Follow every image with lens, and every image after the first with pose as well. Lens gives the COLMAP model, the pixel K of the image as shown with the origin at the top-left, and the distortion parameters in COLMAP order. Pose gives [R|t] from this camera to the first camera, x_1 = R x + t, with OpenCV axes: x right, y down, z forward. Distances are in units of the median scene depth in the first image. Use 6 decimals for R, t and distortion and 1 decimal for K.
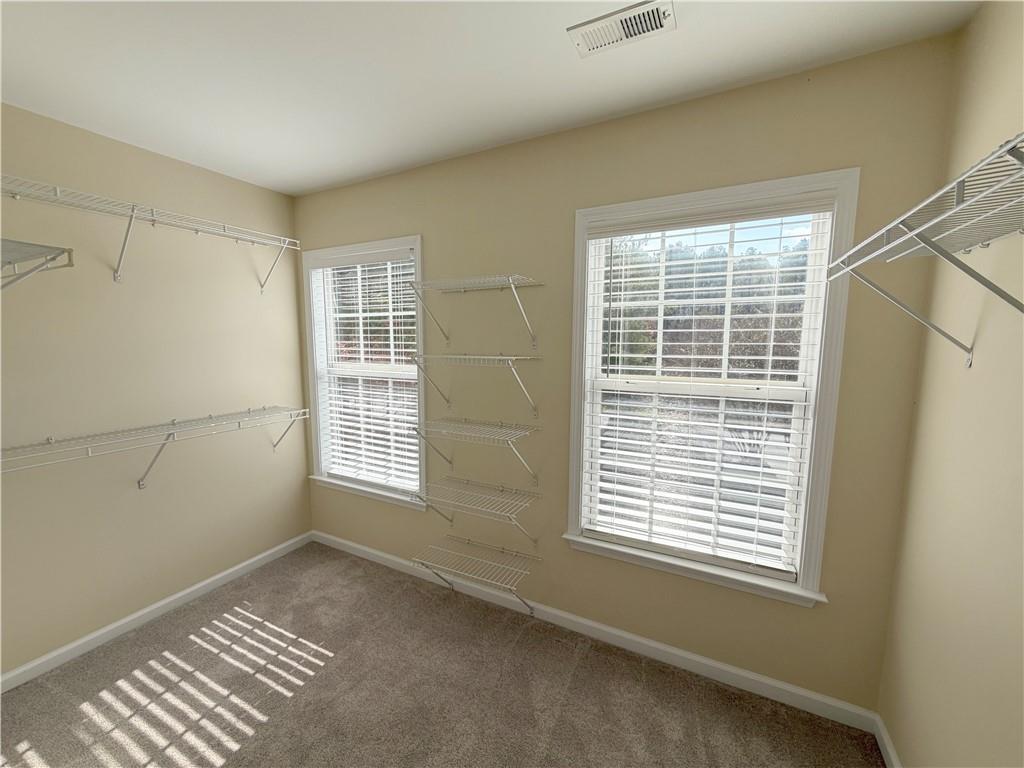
lens RADIAL K [[411.7, 0, 508.3], [0, 411.7, 386.1], [0, 0, 1]] dist [0.003257, -0.000160]
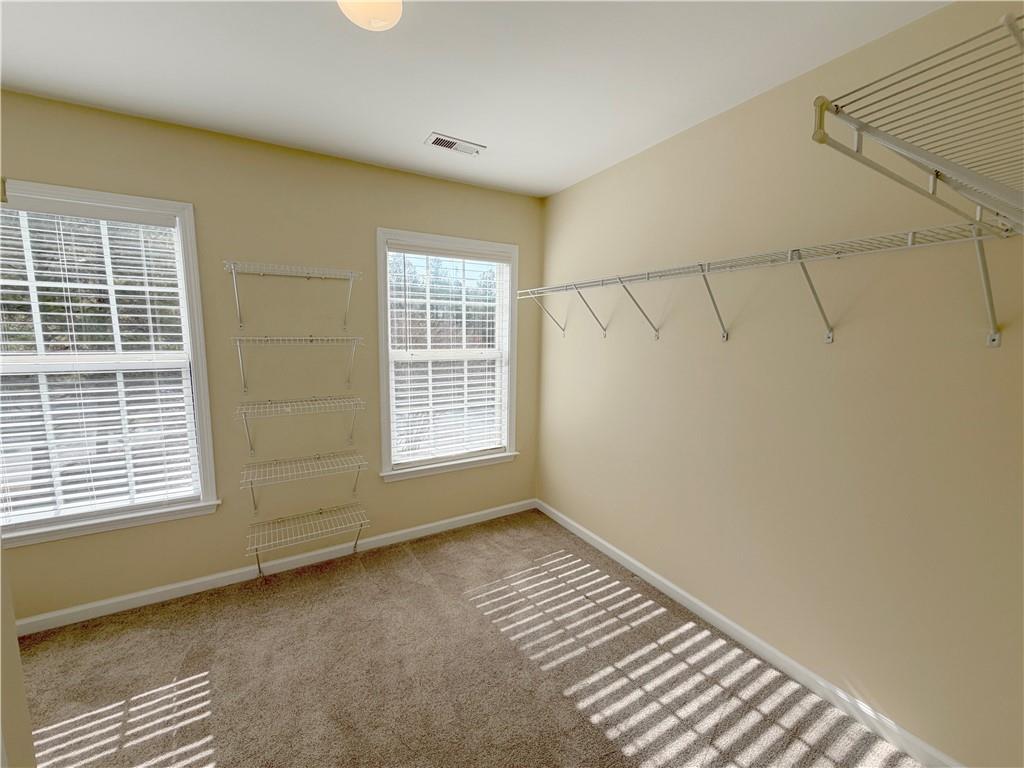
lens RADIAL K [[407.3, 0, 508.7], [0, 407.3, 384.0], [0, 0, 1]] dist [0.000773, 0.000015]
pose [[0.530318, -0.103514, 0.841456, -0.760289], [0.089151, 0.993824, 0.066072, 0.030271], [-0.843099, 0.039978, 0.536271, -0.049443]]
